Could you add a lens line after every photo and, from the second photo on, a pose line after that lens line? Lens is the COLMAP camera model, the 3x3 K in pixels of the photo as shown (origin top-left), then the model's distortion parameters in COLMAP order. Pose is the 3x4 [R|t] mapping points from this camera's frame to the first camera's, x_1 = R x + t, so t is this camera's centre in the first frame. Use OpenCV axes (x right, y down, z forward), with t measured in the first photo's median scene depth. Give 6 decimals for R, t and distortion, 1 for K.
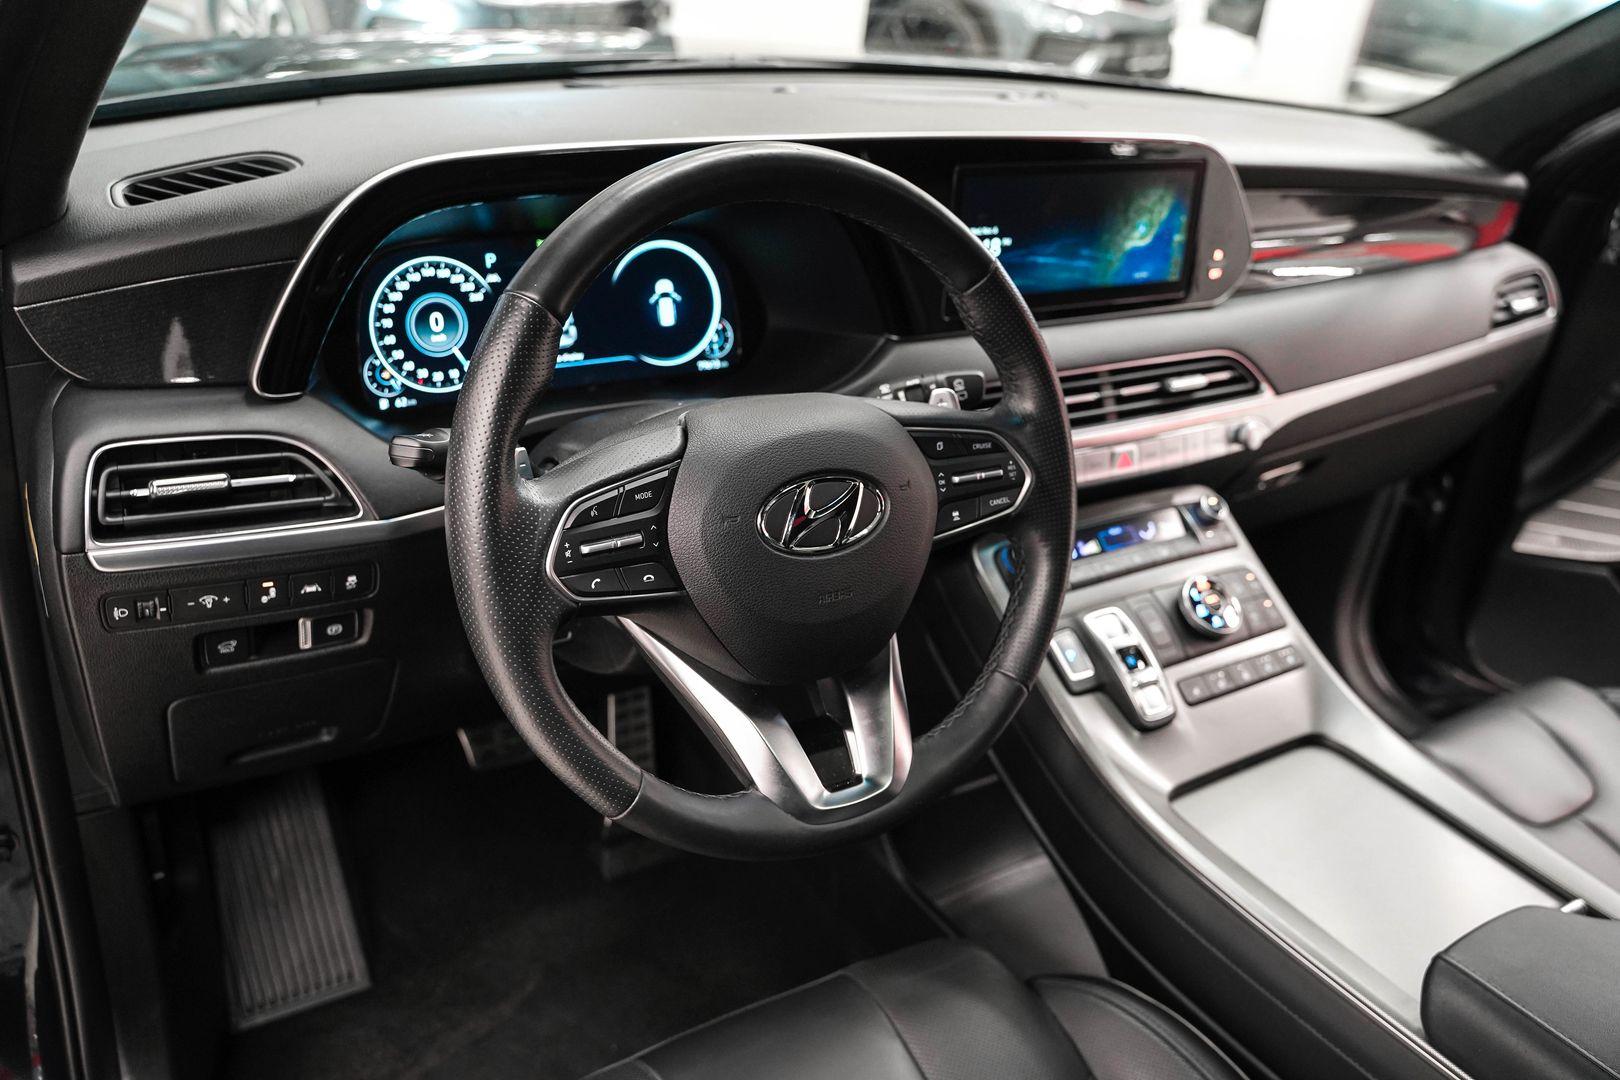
lens RADIAL K [[1260.1, 0, 812.3], [0, 1260.1, 545.3], [0, 0, 1]] dist [-0.079923, 0.037557]
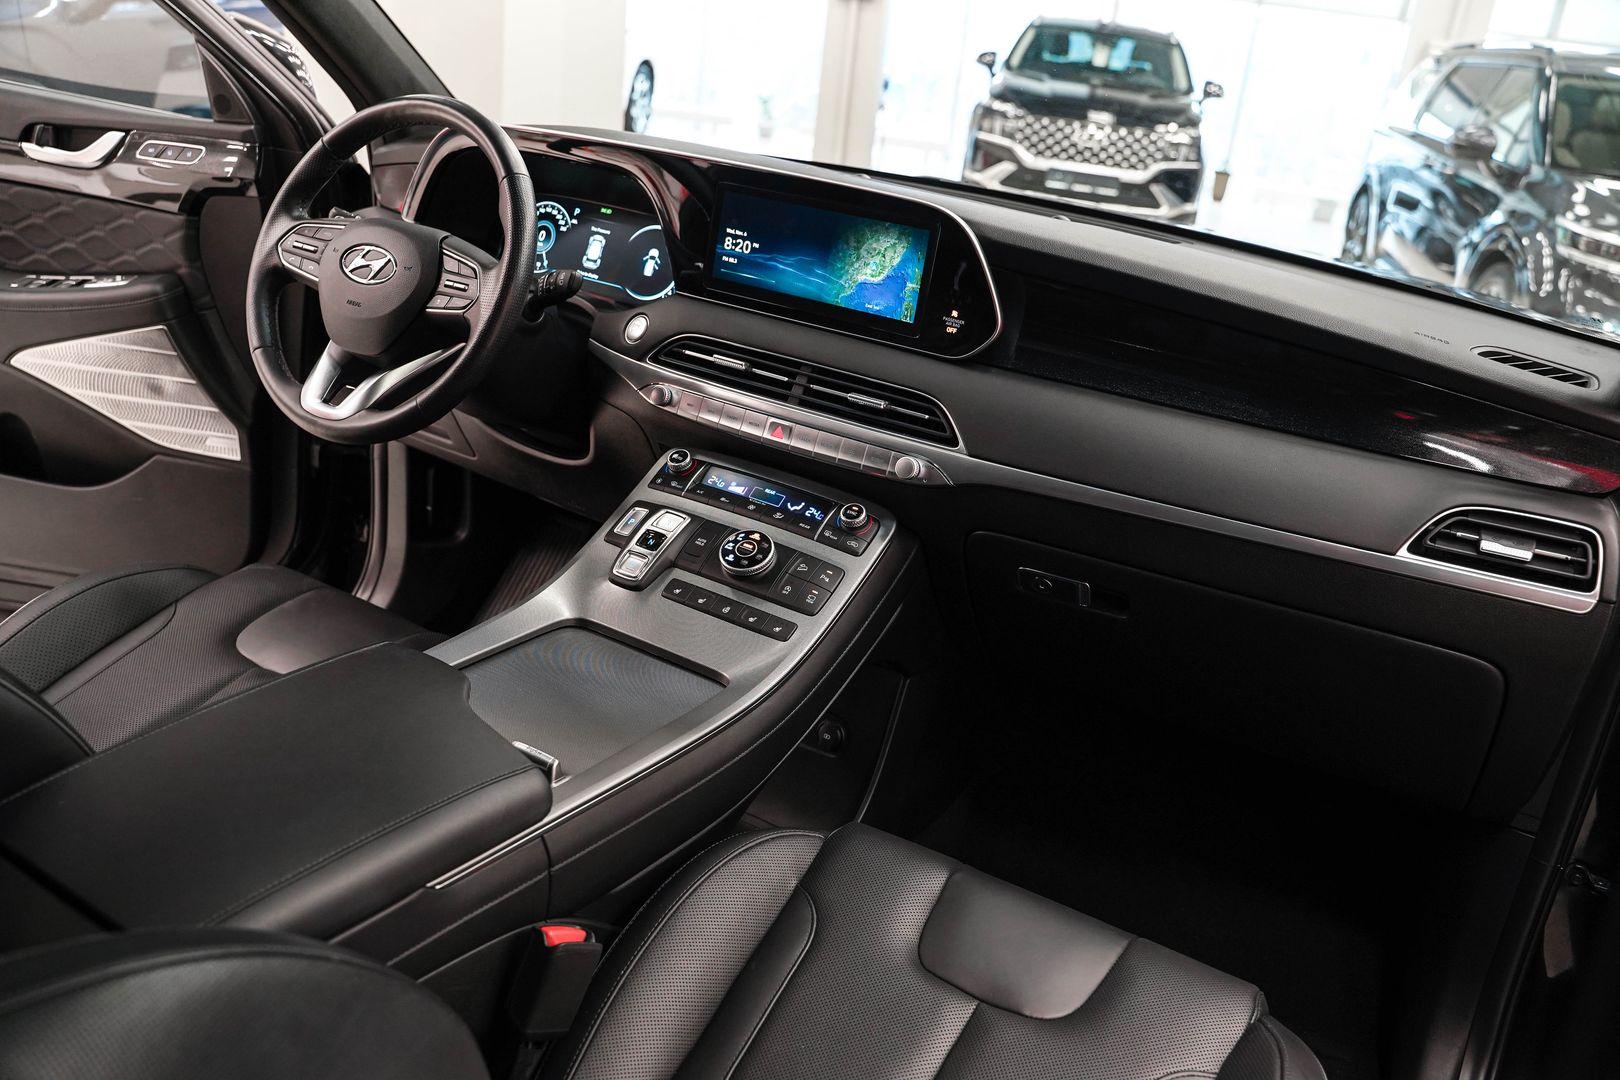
lens RADIAL K [[1260.1, 0, 849.1], [0, 1260.1, 563.3], [0, 0, 1]] dist [-0.079923, 0.037557]
pose [[0.492859, 0.297826, -0.817551, 1.435135], [-0.484733, 0.874268, 0.026267, -0.021619], [0.722582, 0.383348, 0.575256, 0.411081]]
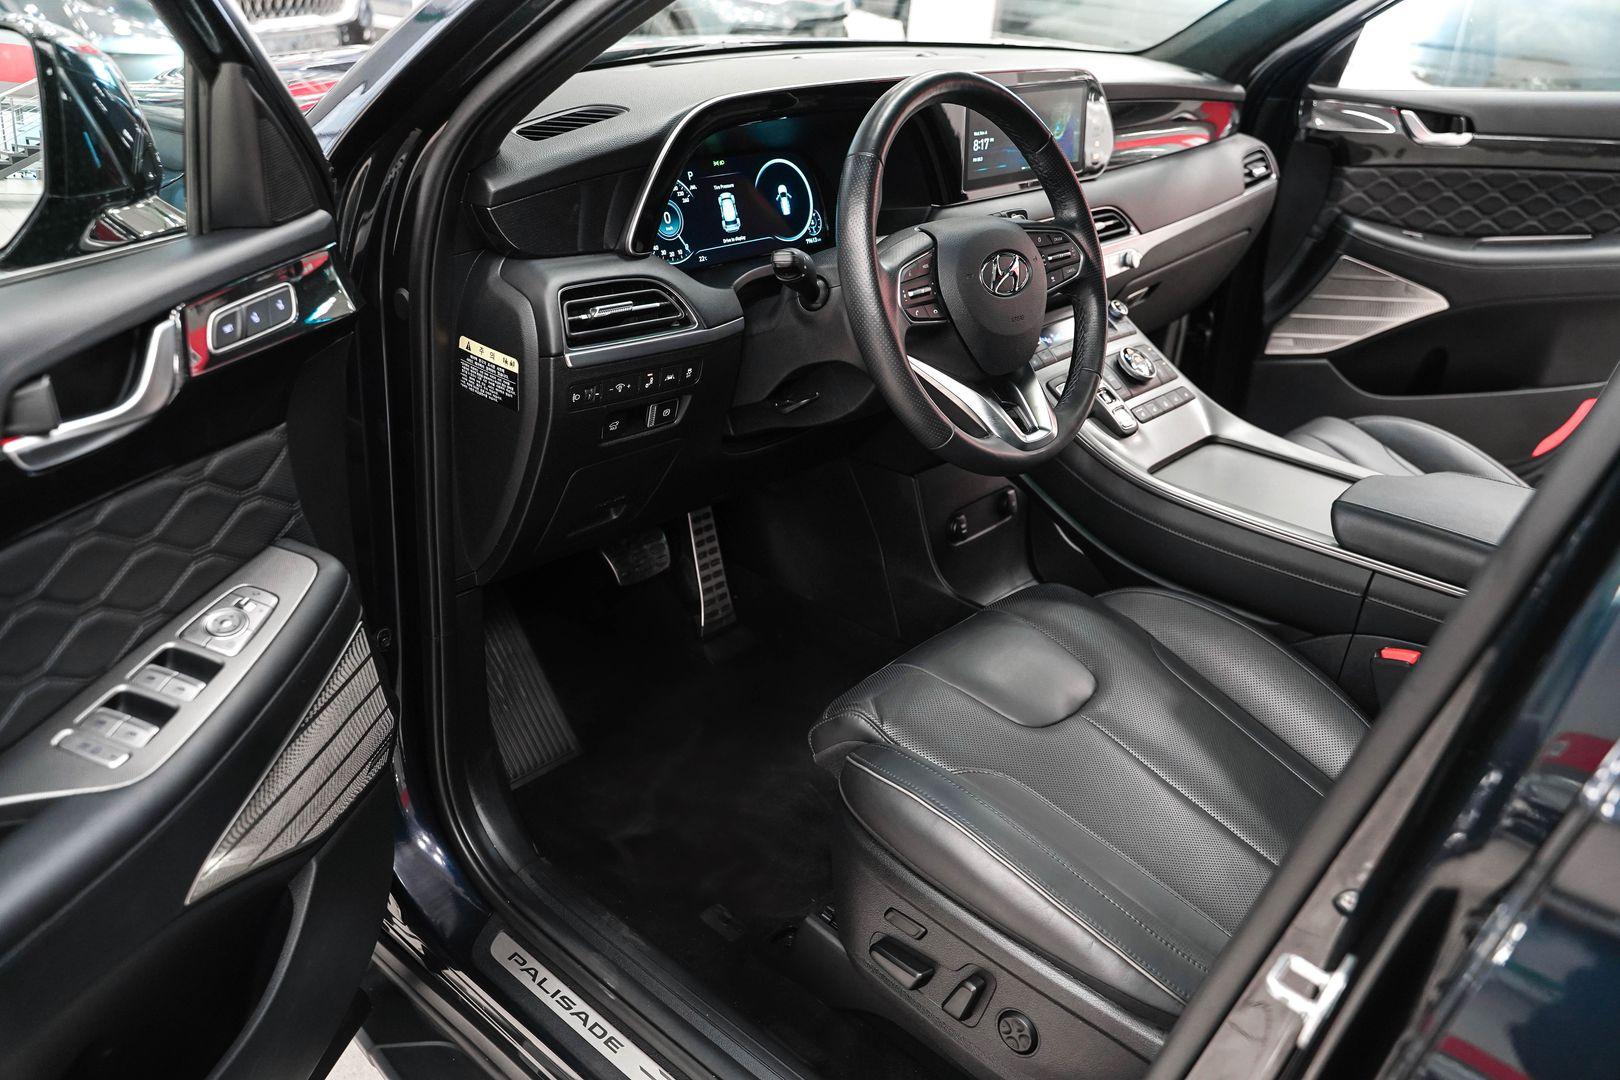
lens RADIAL K [[1260.1, 0, 803.9], [0, 1260.1, 526.0], [0, 0, 1]] dist [-0.079923, 0.037557]
pose [[0.962540, -0.155316, 0.222248, -0.486090], [0.158325, 0.987378, 0.004327, 0.186550], [-0.220115, 0.031022, 0.974980, -0.443850]]
